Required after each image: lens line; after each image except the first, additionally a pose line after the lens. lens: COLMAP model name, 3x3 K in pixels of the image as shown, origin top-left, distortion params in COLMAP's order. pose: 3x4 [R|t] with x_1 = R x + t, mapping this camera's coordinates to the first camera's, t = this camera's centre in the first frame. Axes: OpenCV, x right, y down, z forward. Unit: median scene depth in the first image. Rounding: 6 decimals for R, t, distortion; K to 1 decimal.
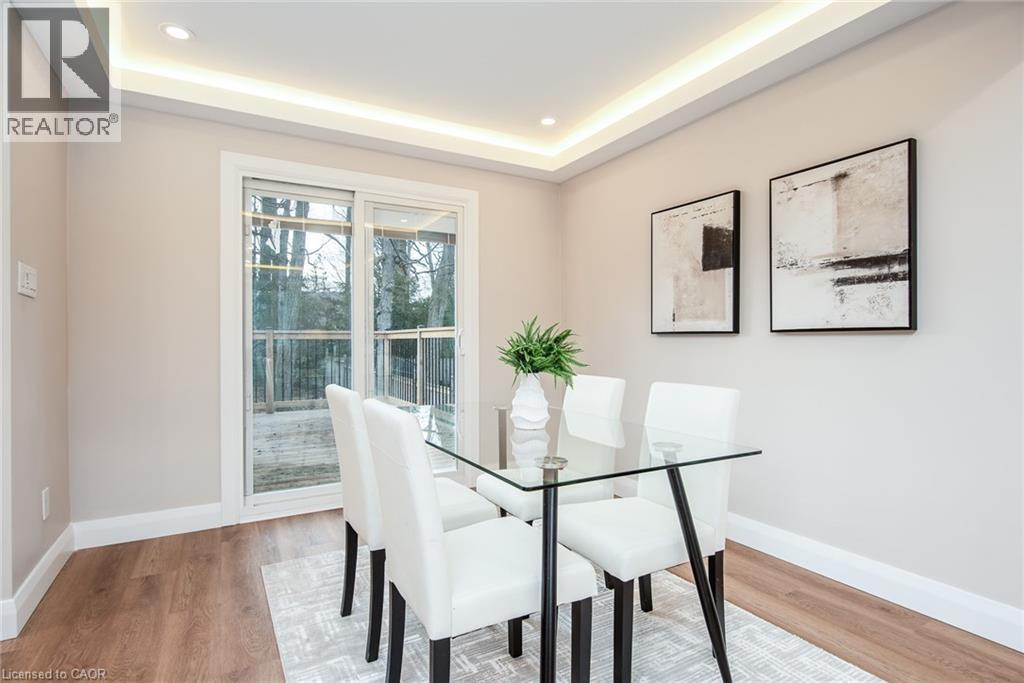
lens RADIAL K [[515.6, 0, 514.0], [0, 515.6, 343.7], [0, 0, 1]] dist [-0.002230, -0.002149]
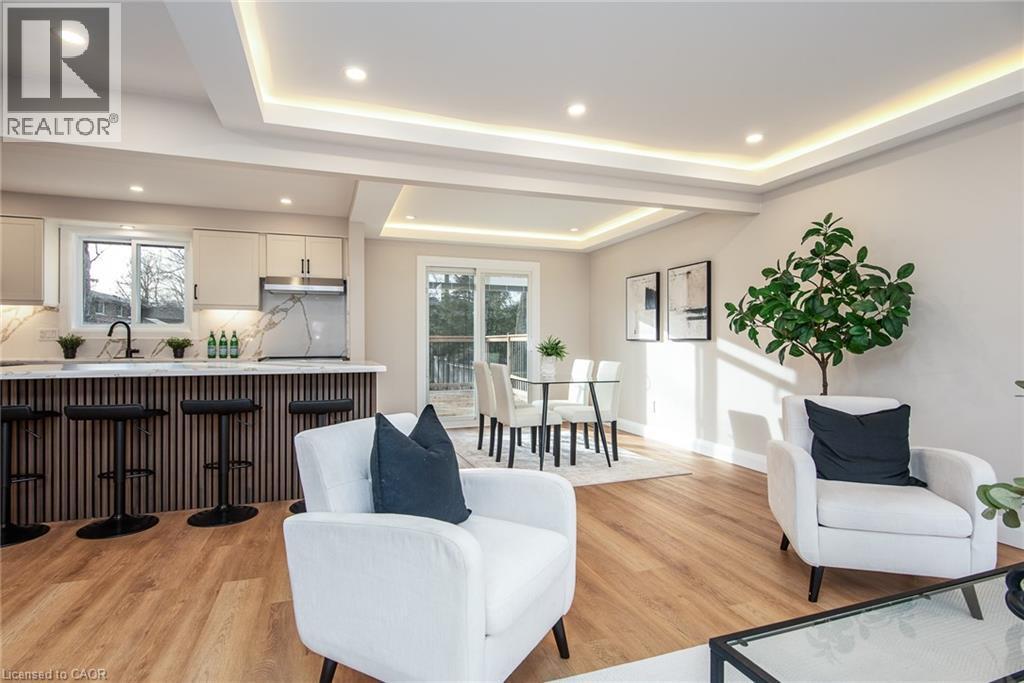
lens RADIAL K [[515.6, 0, 509.2], [0, 515.6, 340.8], [0, 0, 1]] dist [-0.002230, -0.002149]
pose [[0.983249, 0.001774, -0.182257, 0.263503], [-0.003063, 0.999972, -0.006789, -0.003377], [0.182240, 0.007234, 0.983227, -1.371969]]
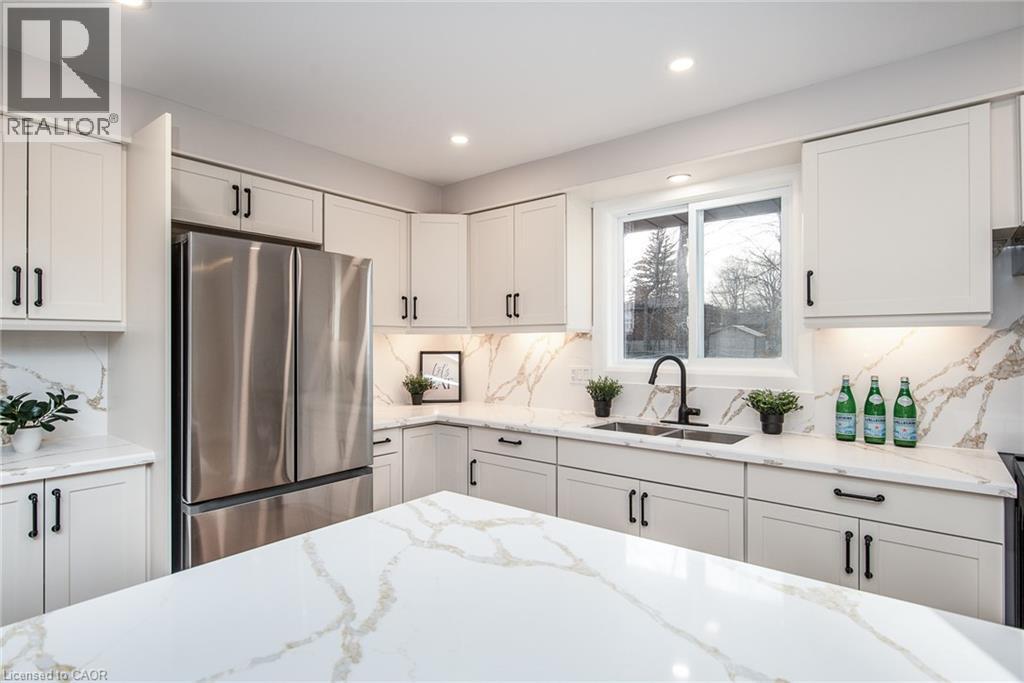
lens RADIAL K [[515.6, 0, 510.8], [0, 515.6, 341.0], [0, 0, 1]] dist [-0.002230, -0.002149]
pose [[0.353500, -0.004130, -0.935426, -0.841108], [-0.003413, 0.999978, -0.005705, -0.128751], [0.935428, 0.005210, 0.353478, -0.219344]]
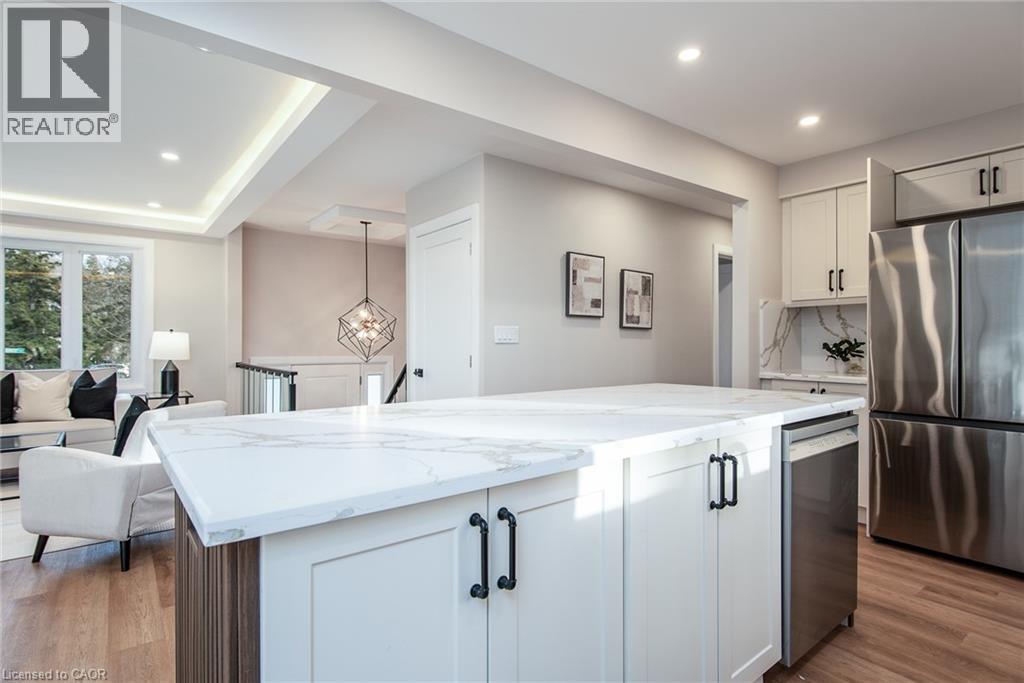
lens RADIAL K [[515.6, 0, 513.3], [0, 515.6, 345.5], [0, 0, 1]] dist [-0.002230, -0.002149]
pose [[-0.990660, 0.003065, -0.136323, -0.748448], [0.001610, 0.999941, 0.010782, -0.040142], [0.136348, 0.010462, -0.990606, 0.777076]]
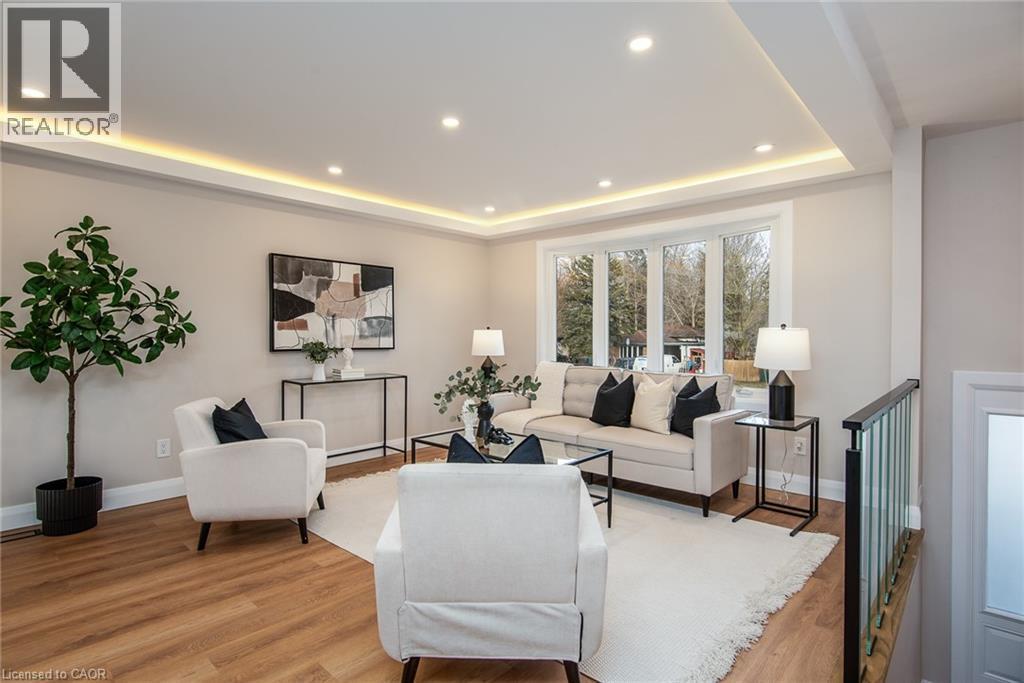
lens RADIAL K [[515.6, 0, 511.6], [0, 515.6, 342.2], [0, 0, 1]] dist [-0.002230, -0.002149]
pose [[-0.303812, -0.004374, 0.952722, -0.779911], [0.003278, 0.999979, 0.005636, -0.046556], [-0.952726, 0.004836, -0.303791, -0.416047]]
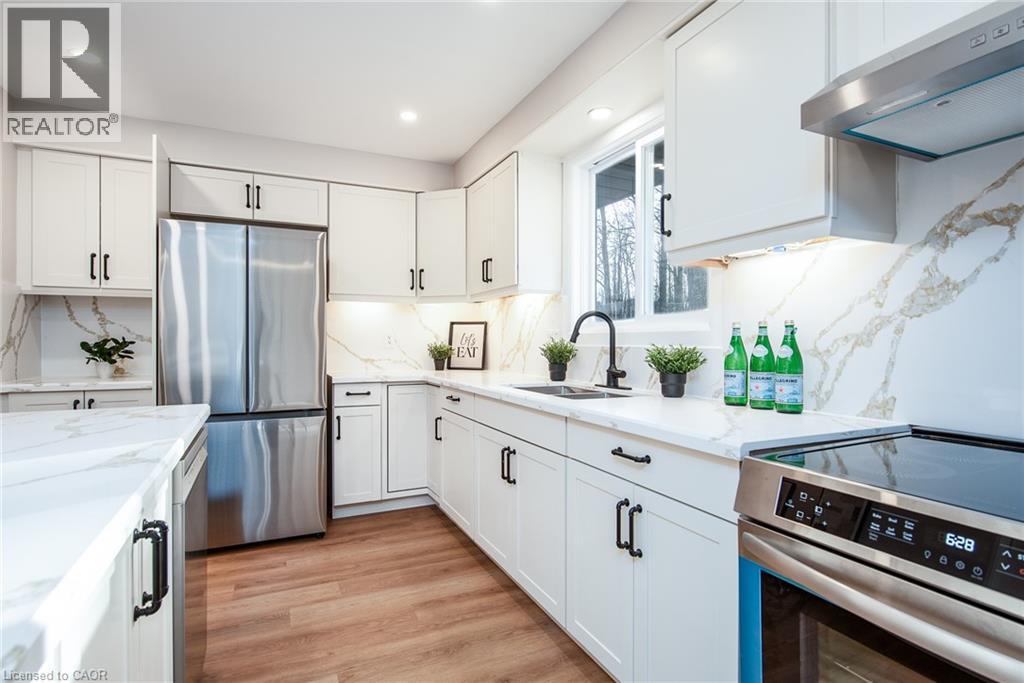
lens RADIAL K [[515.6, 0, 513.4], [0, 515.6, 342.0], [0, 0, 1]] dist [-0.002230, -0.002149]
pose [[-0.084149, 0.003923, -0.996445, -0.727615], [-0.003792, 0.999984, 0.004257, -0.038906], [0.996446, 0.004137, -0.084133, 0.499865]]
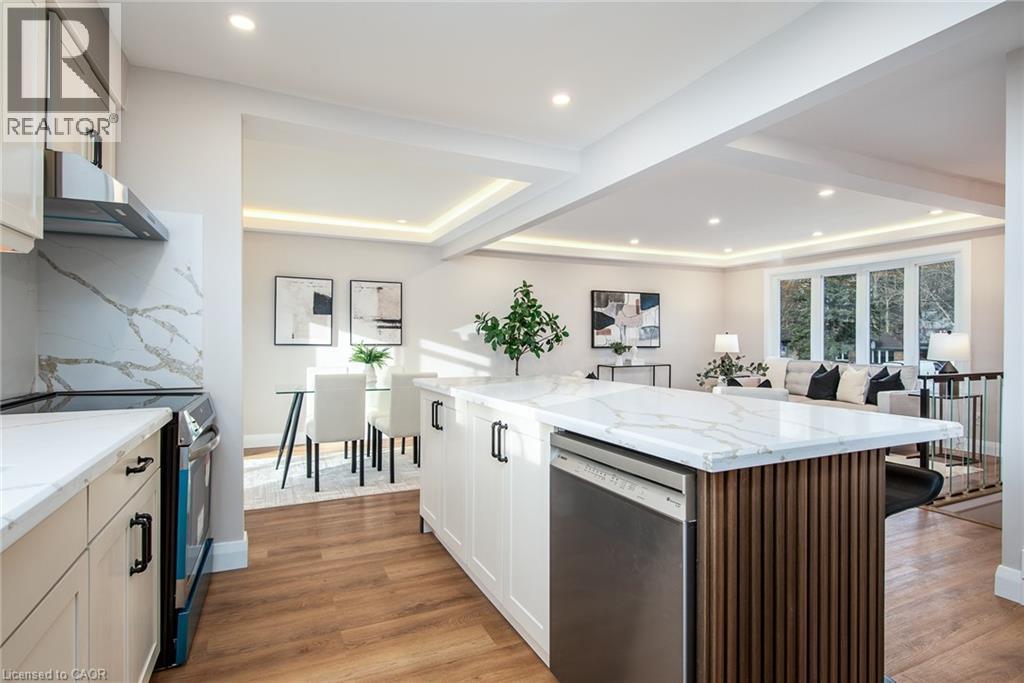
lens RADIAL K [[515.6, 0, 513.7], [0, 515.6, 338.8], [0, 0, 1]] dist [-0.002230, -0.002149]
pose [[0.085859, 0.007765, 0.996277, -1.971976], [0.001107, 0.999968, -0.007889, -0.036147], [-0.996307, 0.001780, 0.085848, 0.064605]]
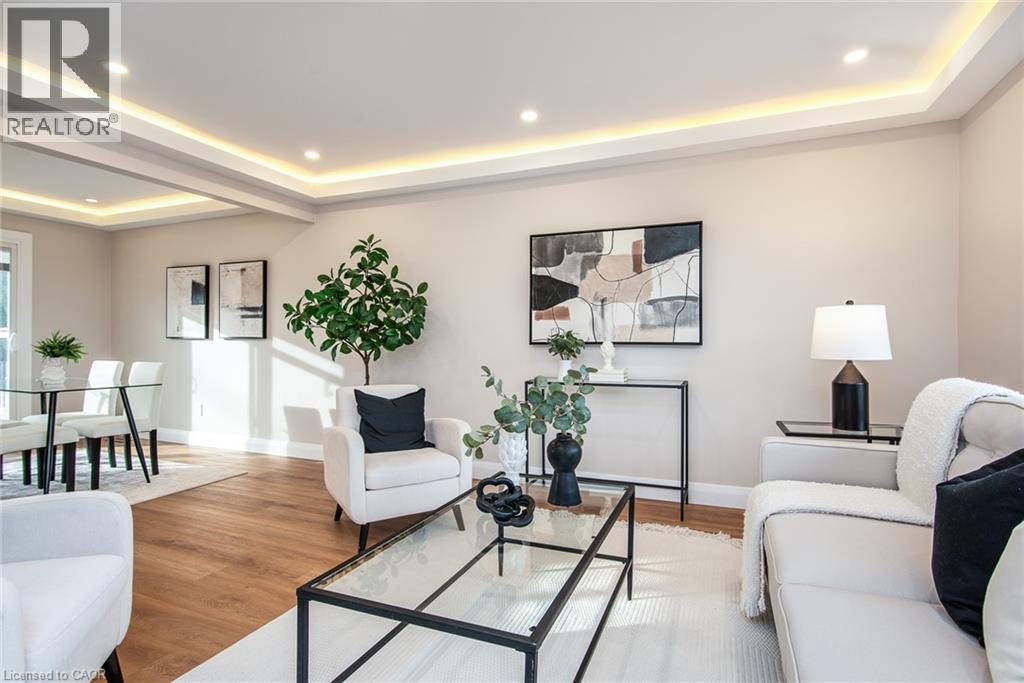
lens RADIAL K [[515.6, 0, 510.7], [0, 515.6, 340.7], [0, 0, 1]] dist [-0.002230, -0.002149]
pose [[0.795535, 0.008396, 0.605849, 0.200421], [-0.004612, 0.999959, -0.007801, -0.003330], [-0.605890, 0.003411, 0.795541, -1.465572]]
